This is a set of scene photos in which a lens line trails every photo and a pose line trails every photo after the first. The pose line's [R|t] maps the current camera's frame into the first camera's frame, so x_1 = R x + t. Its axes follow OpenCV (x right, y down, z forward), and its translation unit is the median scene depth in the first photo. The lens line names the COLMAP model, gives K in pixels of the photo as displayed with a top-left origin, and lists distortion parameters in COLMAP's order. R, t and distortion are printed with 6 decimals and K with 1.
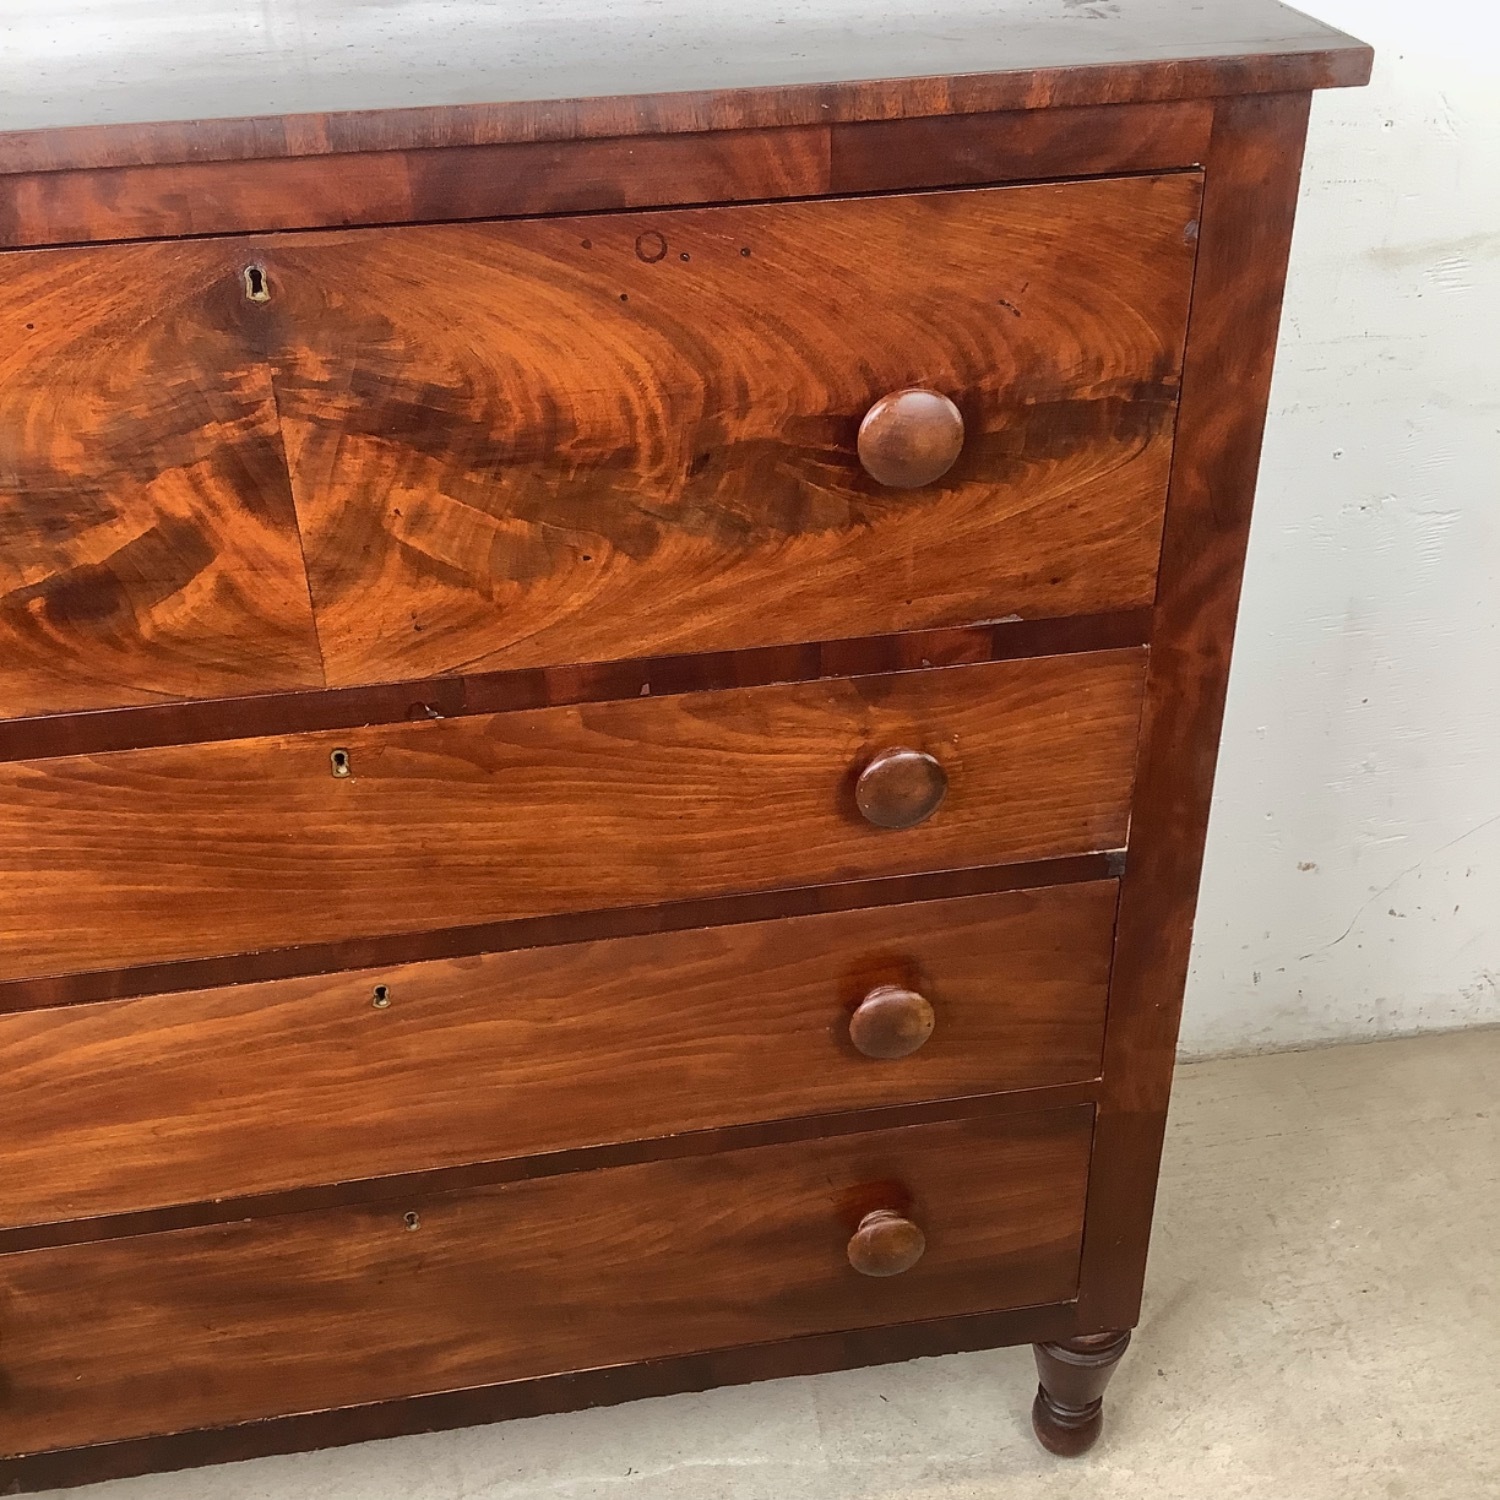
lens RADIAL K [[1829.5, 0, 754.2], [0, 1829.5, 747.7], [0, 0, 1]] dist [0.067808, 0.000000]
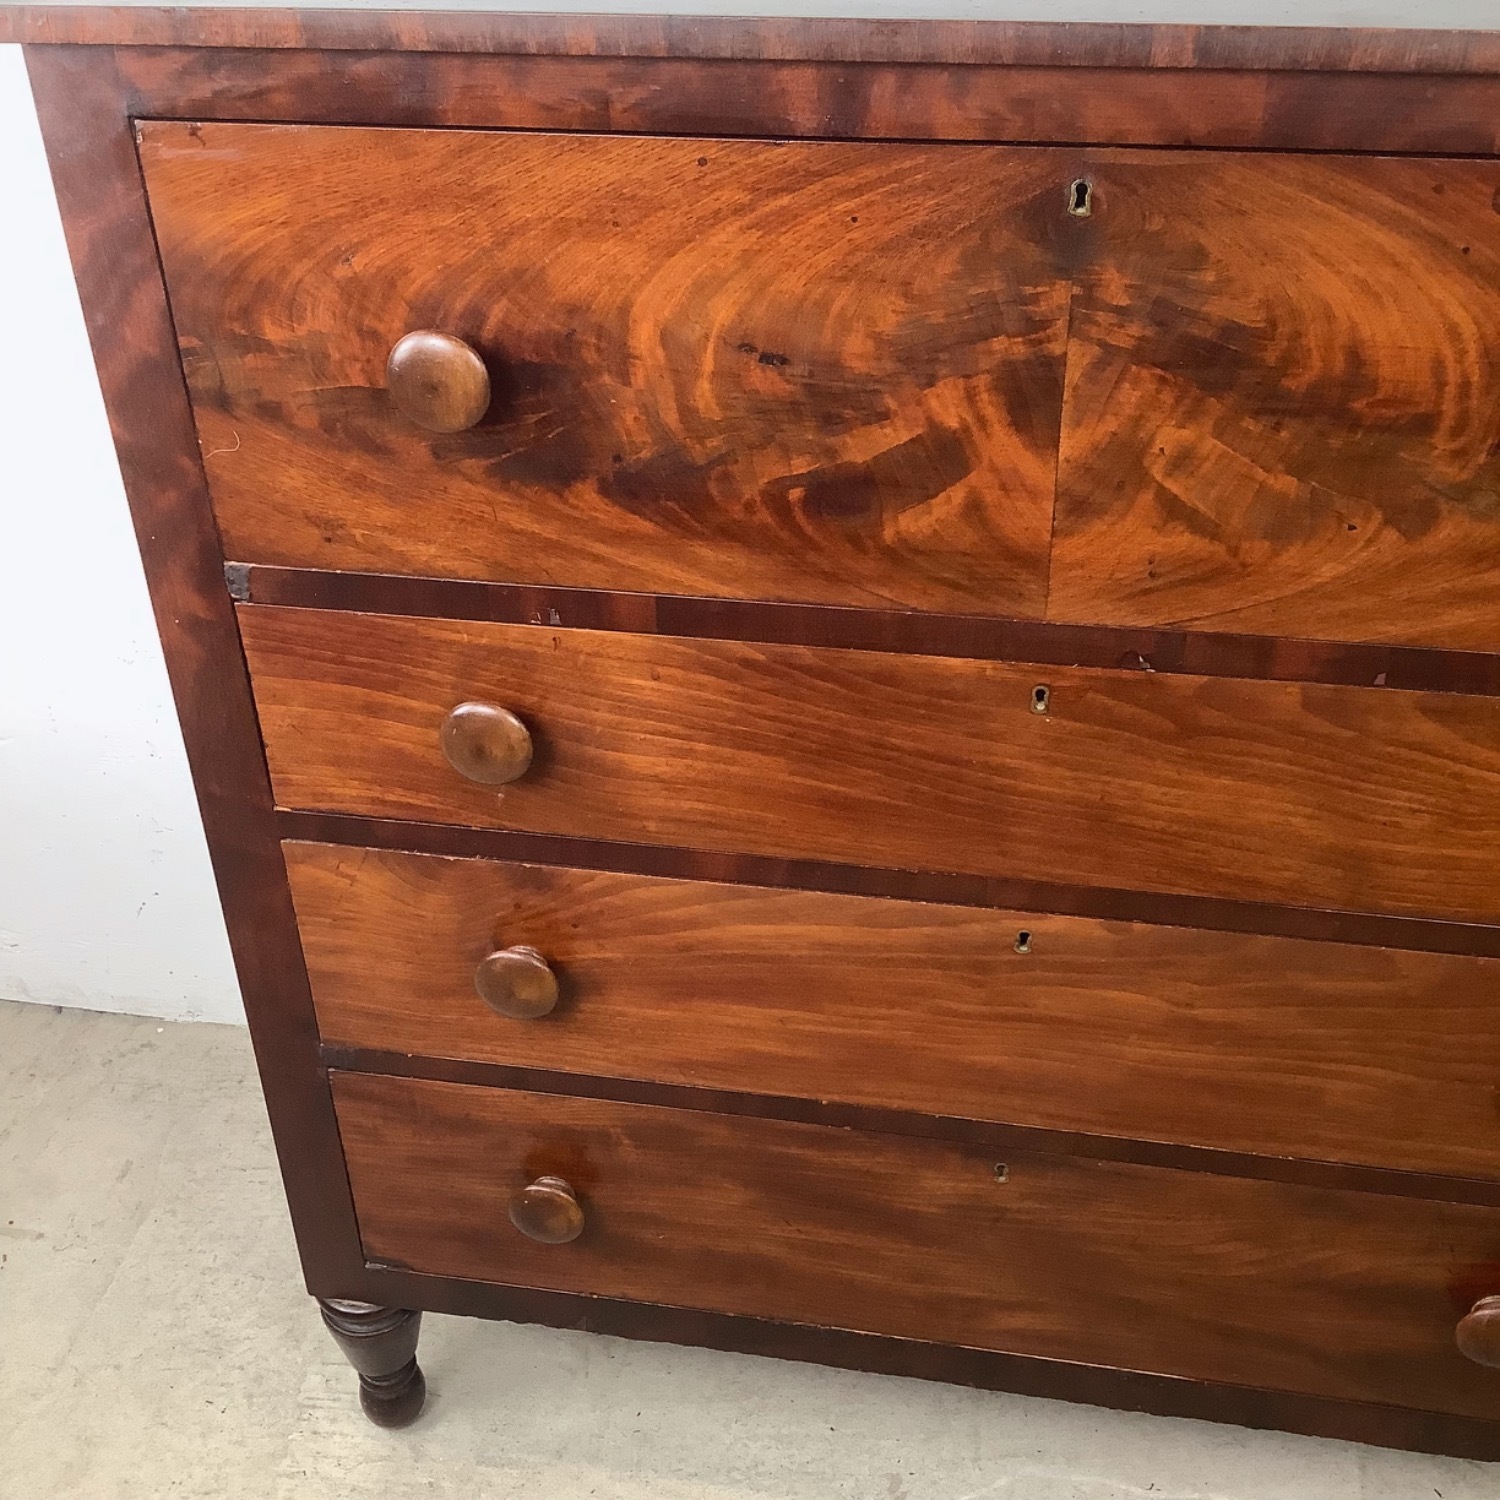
lens RADIAL K [[1829.5, 0, 748.8], [0, 1829.5, 749.3], [0, 0, 1]] dist [0.067808, 0.000000]
pose [[0.938587, 0.185724, -0.290794, -0.080732], [-0.183986, 0.982356, 0.033562, 0.030279], [0.291896, 0.022001, 0.956197, 0.014993]]
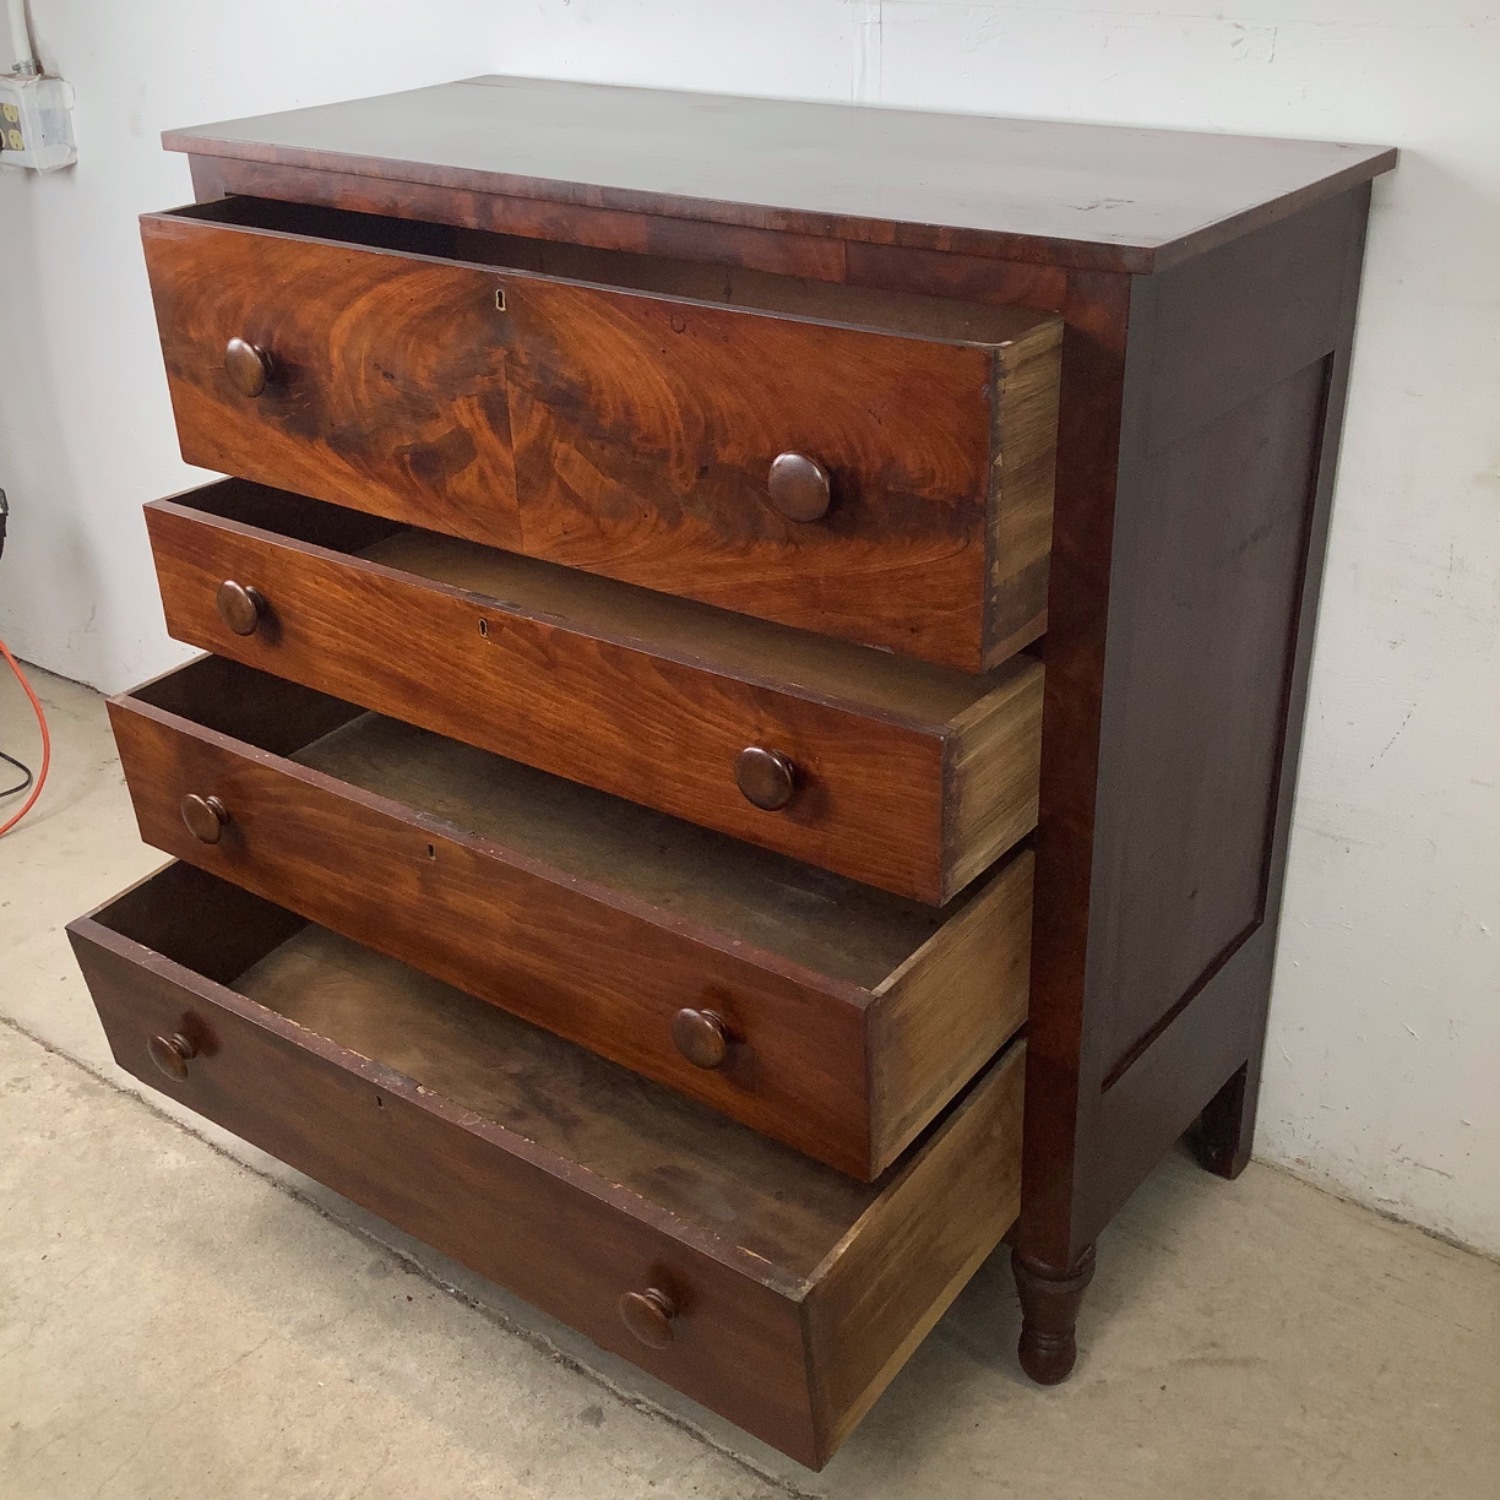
lens RADIAL K [[1829.5, 0, 743.3], [0, 1829.5, 744.3], [0, 0, 1]] dist [0.067808, 0.000000]
pose [[0.693151, 0.327352, -0.642170, 0.961423], [-0.378290, 0.923576, 0.062481, -0.050494], [0.613546, 0.199618, 0.764011, -0.083709]]
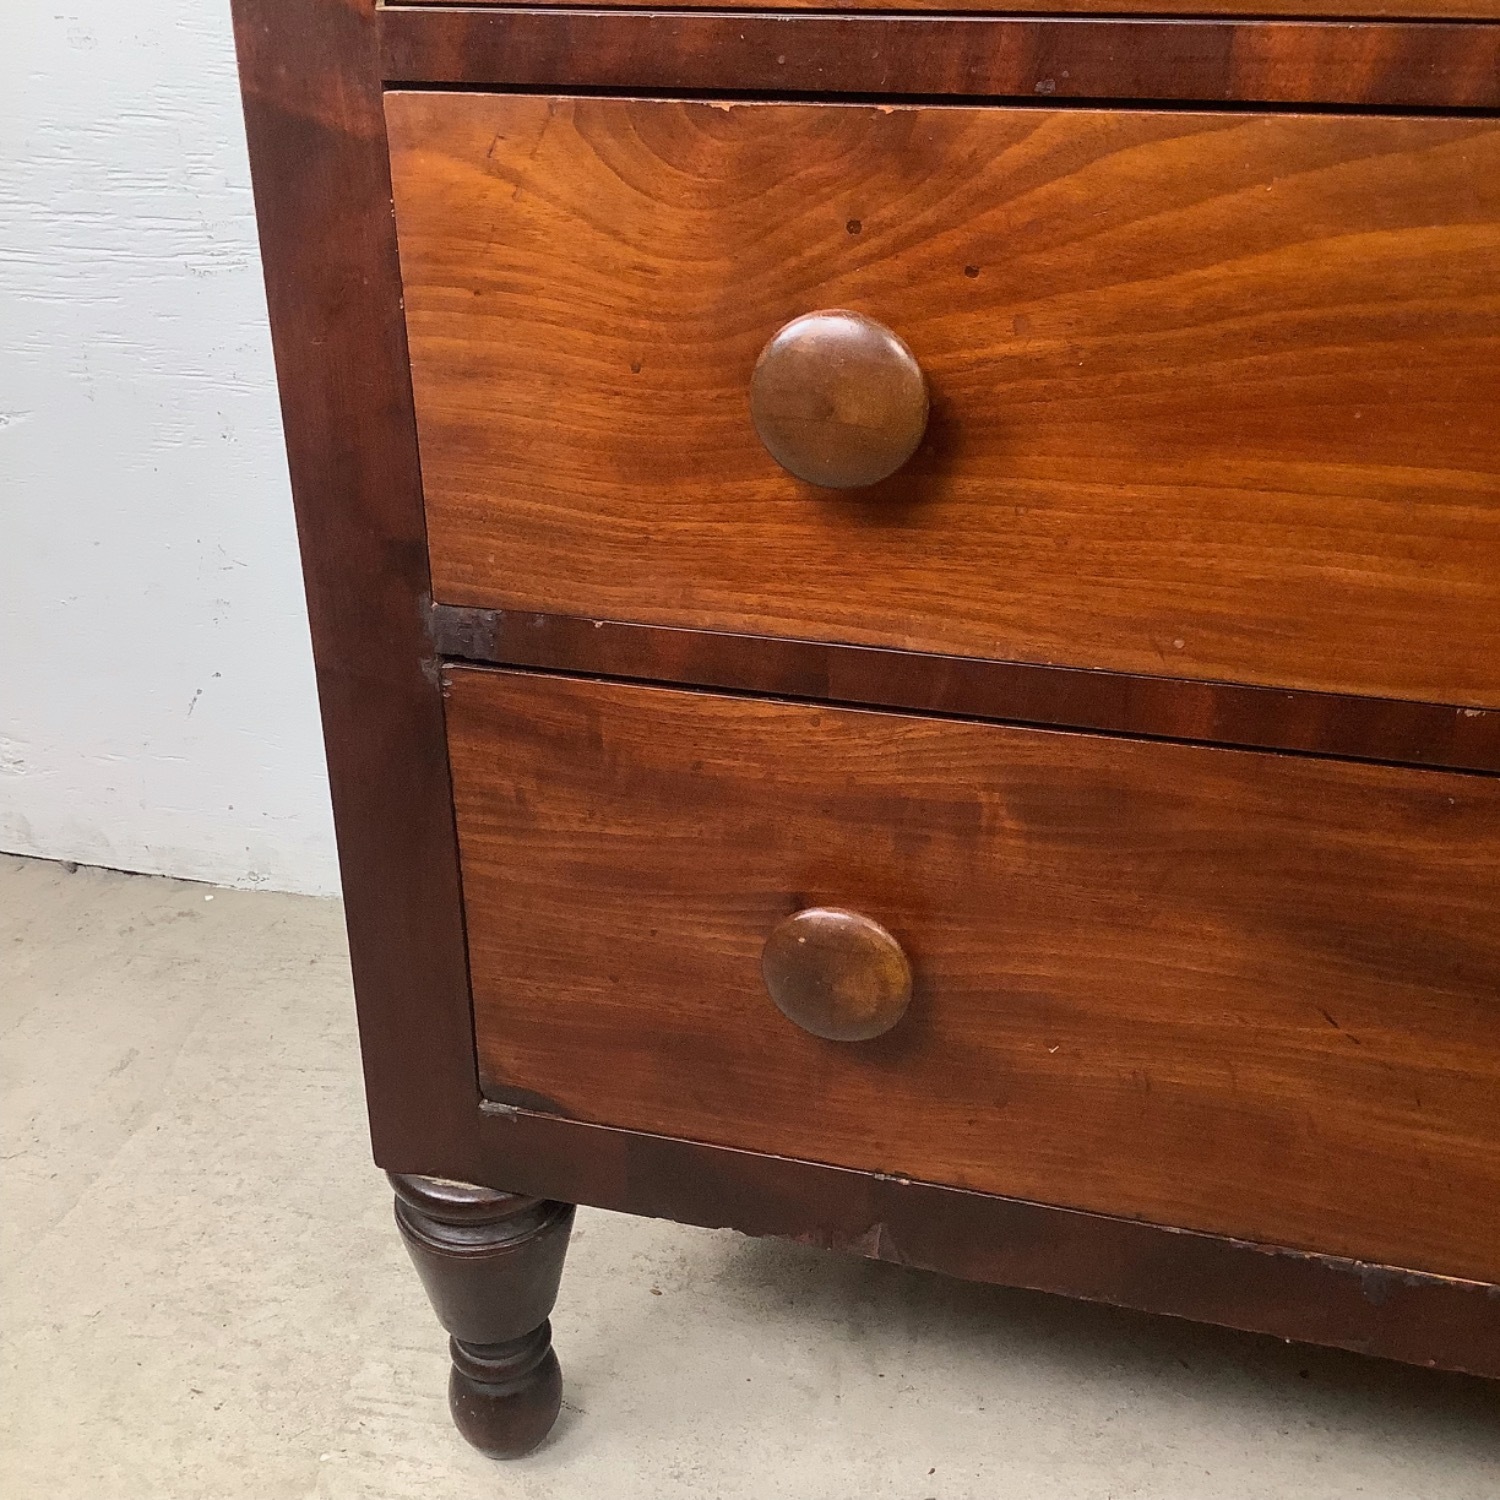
lens RADIAL K [[1829.5, 0, 761.0], [0, 1829.5, 747.8], [0, 0, 1]] dist [0.067808, 0.000000]
pose [[0.903025, 0.198162, -0.381152, -0.309435], [-0.243748, 0.966952, -0.074767, 0.382055], [0.353740, 0.160422, 0.921484, 0.563540]]
